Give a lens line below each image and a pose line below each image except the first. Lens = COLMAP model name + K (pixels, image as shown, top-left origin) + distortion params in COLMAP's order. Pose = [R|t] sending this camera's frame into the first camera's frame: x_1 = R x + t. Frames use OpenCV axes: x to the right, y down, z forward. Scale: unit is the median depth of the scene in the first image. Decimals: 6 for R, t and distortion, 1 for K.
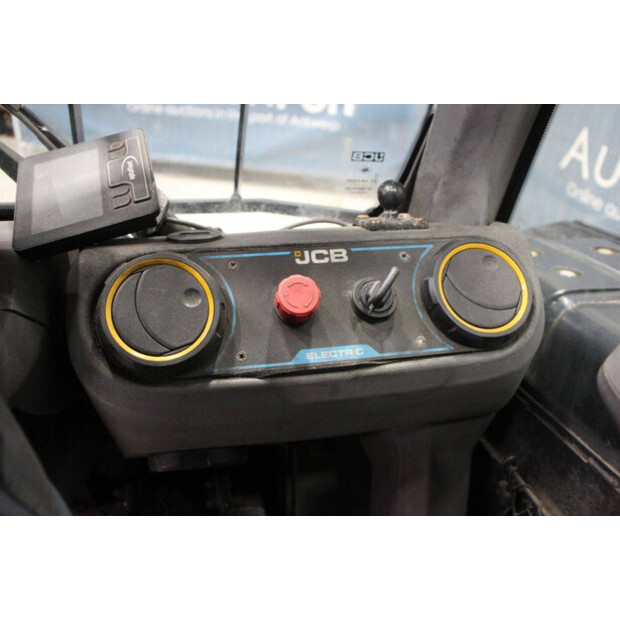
lens RADIAL K [[583.9, 0, 310.0], [0, 583.9, 310.0], [0, 0, 1]] dist [-0.146147, 0.190436]
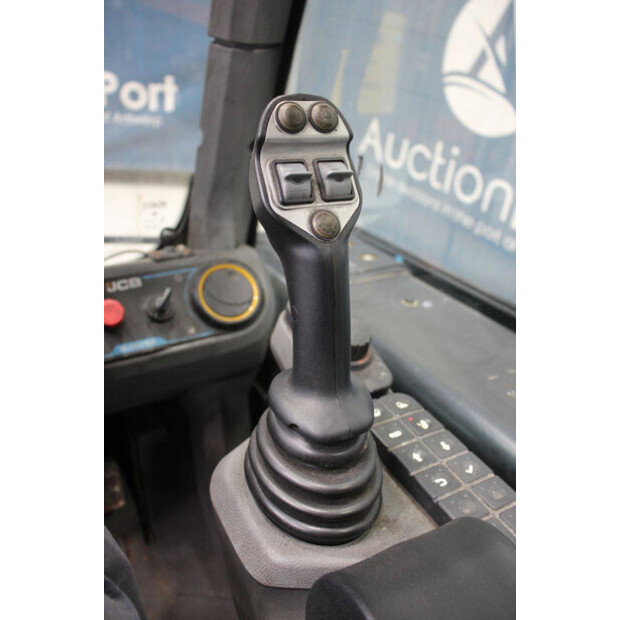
lens RADIAL K [[583.9, 0, 310.0], [0, 583.9, 310.0], [0, 0, 1]] dist [-0.146147, 0.190436]
pose [[0.962608, -0.119353, 0.243188, 0.116745], [0.108435, 0.992419, 0.057849, -0.059790], [-0.248249, -0.029316, 0.968253, -0.630874]]
